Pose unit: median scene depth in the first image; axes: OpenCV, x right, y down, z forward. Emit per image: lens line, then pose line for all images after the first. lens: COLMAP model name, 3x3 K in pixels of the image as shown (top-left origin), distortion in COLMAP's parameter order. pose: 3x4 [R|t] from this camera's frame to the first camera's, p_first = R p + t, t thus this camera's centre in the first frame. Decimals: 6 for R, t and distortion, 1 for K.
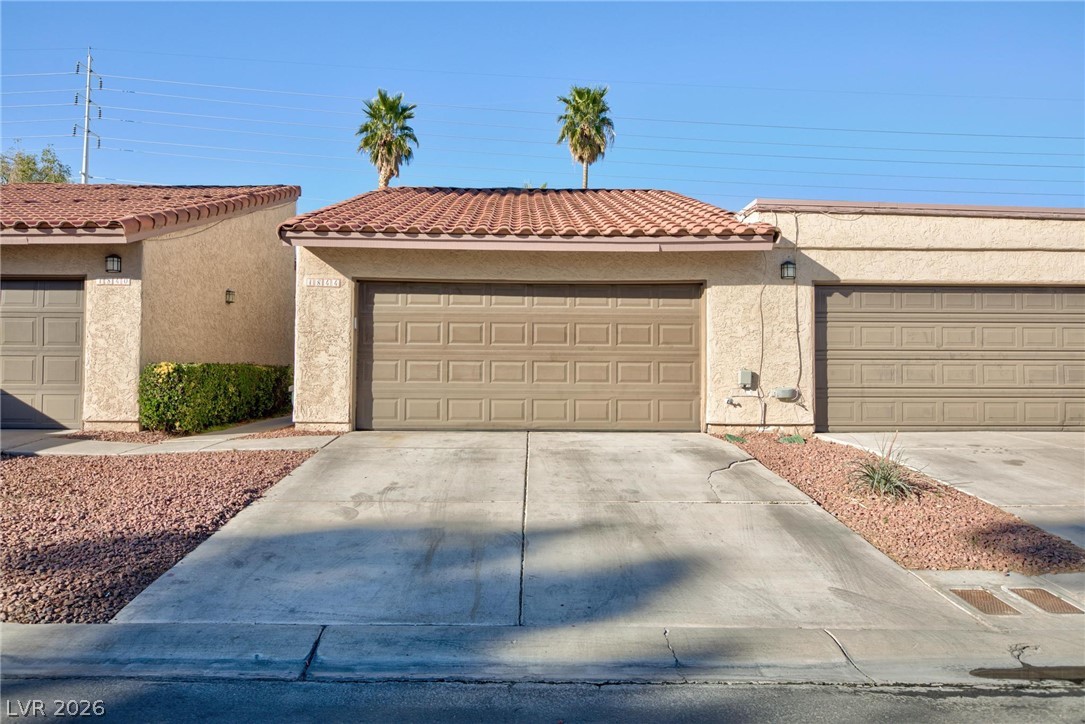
lens RADIAL K [[775.9, 0, 540.5], [0, 775.9, 361.3], [0, 0, 1]] dist [-0.011317, 0.008257]
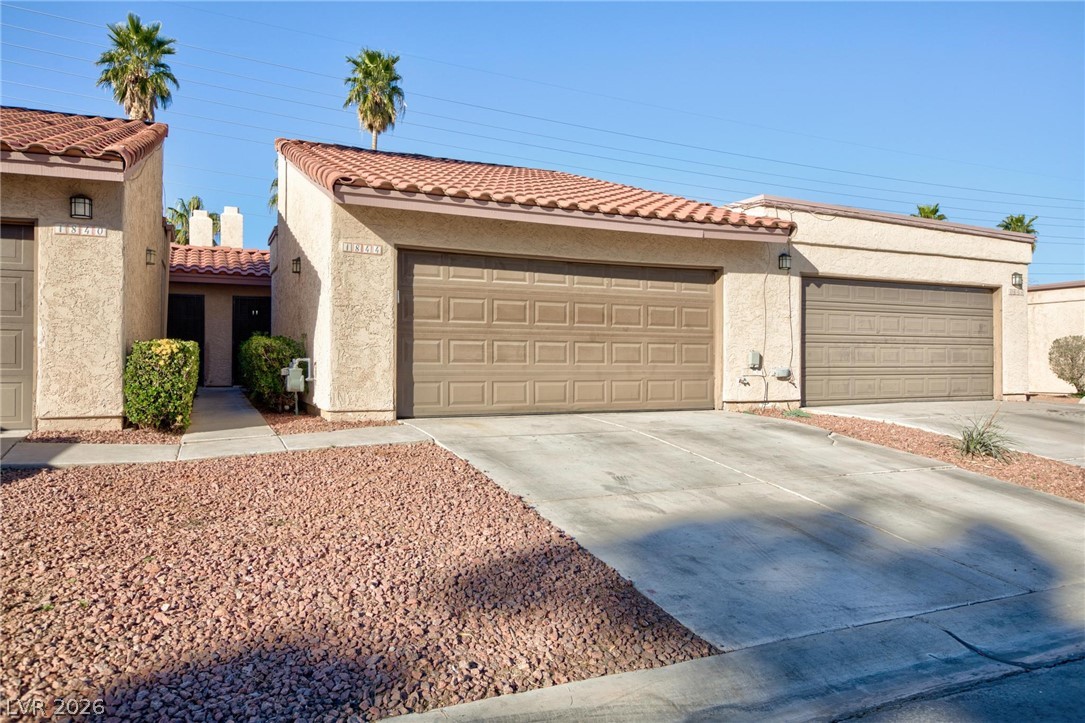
lens RADIAL K [[775.9, 0, 541.2], [0, 775.9, 361.1], [0, 0, 1]] dist [-0.011317, 0.008257]
pose [[0.910221, -0.002062, 0.414118, -0.455217], [-0.009054, 0.999649, 0.024878, 0.000157], [-0.414024, -0.026394, 0.909883, 0.131890]]
